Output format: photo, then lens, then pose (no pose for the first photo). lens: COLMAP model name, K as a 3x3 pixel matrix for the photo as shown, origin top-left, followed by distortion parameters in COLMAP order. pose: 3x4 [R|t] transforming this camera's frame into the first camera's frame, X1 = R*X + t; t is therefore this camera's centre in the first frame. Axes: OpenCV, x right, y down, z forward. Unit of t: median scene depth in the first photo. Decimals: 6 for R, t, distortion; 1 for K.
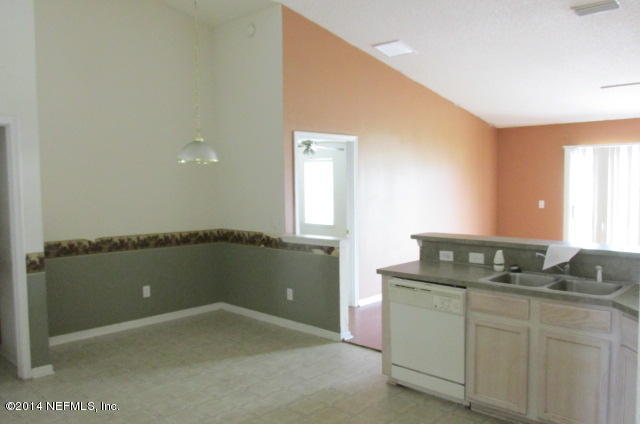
lens RADIAL K [[528.6, 0, 320.7], [0, 528.6, 212.6], [0, 0, 1]] dist [-0.031848, -0.000299]
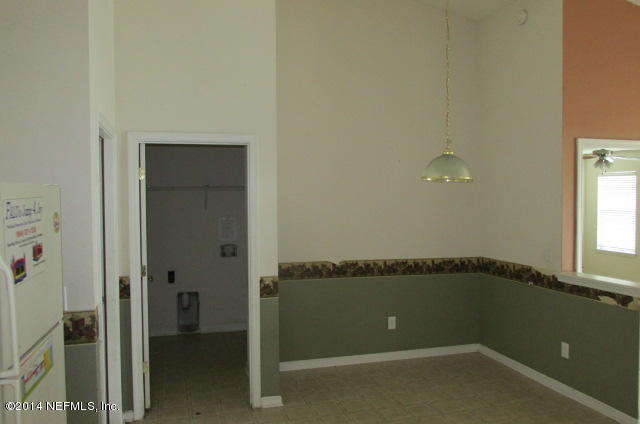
lens RADIAL K [[528.6, 0, 319.1], [0, 528.6, 211.9], [0, 0, 1]] dist [-0.031848, -0.000299]
pose [[0.865150, 0.024103, -0.500934, 0.008913], [-0.037033, 0.999188, -0.015880, -0.021245], [0.500145, 0.032290, 0.865340, 0.156318]]
